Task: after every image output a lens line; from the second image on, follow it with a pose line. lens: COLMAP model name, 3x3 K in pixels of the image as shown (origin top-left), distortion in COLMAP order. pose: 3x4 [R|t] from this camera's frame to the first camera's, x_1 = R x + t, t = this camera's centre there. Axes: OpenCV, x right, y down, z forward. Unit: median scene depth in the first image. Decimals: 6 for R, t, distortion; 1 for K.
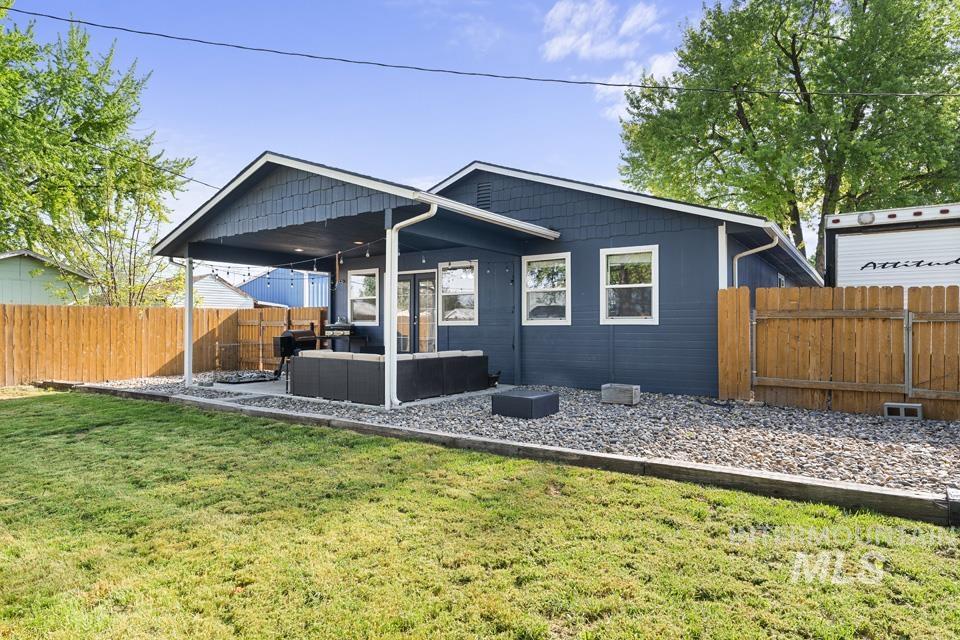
lens RADIAL K [[565.5, 0, 480.0], [0, 565.5, 320.0], [0, 0, 1]] dist [0.006470, 0.001657]
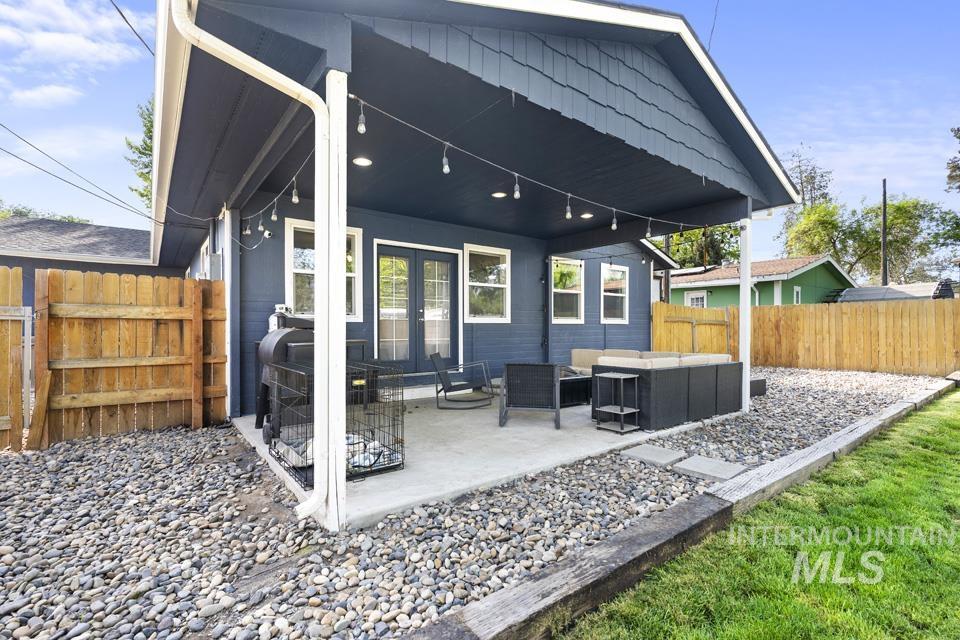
lens RADIAL K [[440.5, 0, 480.0], [0, 440.5, 320.0], [0, 0, 1]] dist [0.000084, -0.000199]
pose [[0.317418, 0.023218, 0.948001, -0.801574], [-0.011073, 0.999723, -0.020777, 0.022659], [-0.948221, -0.003903, 0.317587, 0.980030]]
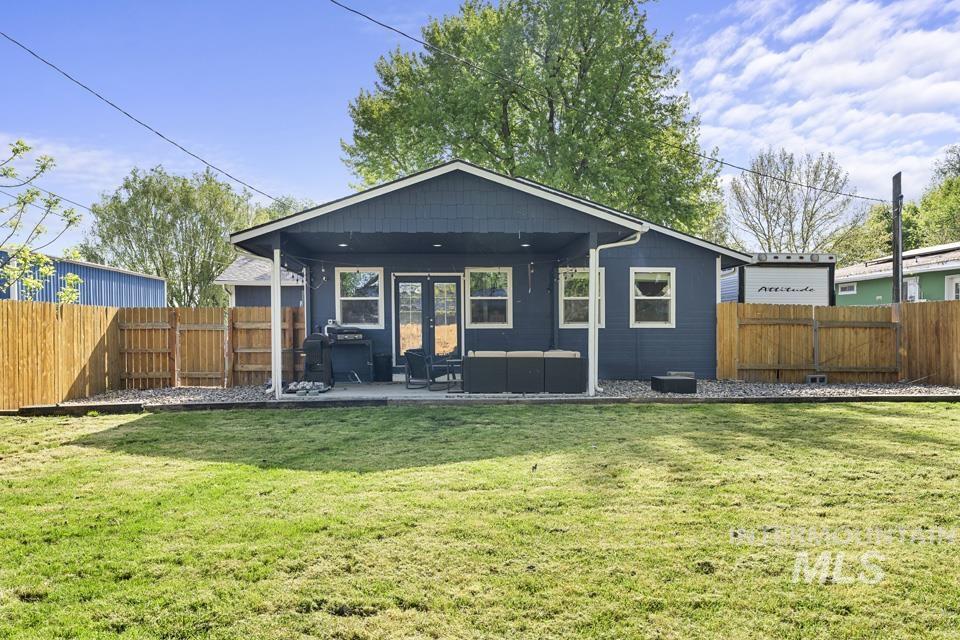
lens RADIAL K [[771.8, 0, 475.6], [0, 771.8, 342.8], [0, 0, 1]] dist [-0.001971, 0.001457]
pose [[0.788628, -0.007757, 0.614822, -1.143330], [-0.006031, 0.999775, 0.020351, 0.008757], [-0.614841, -0.019757, 0.788403, -0.138692]]
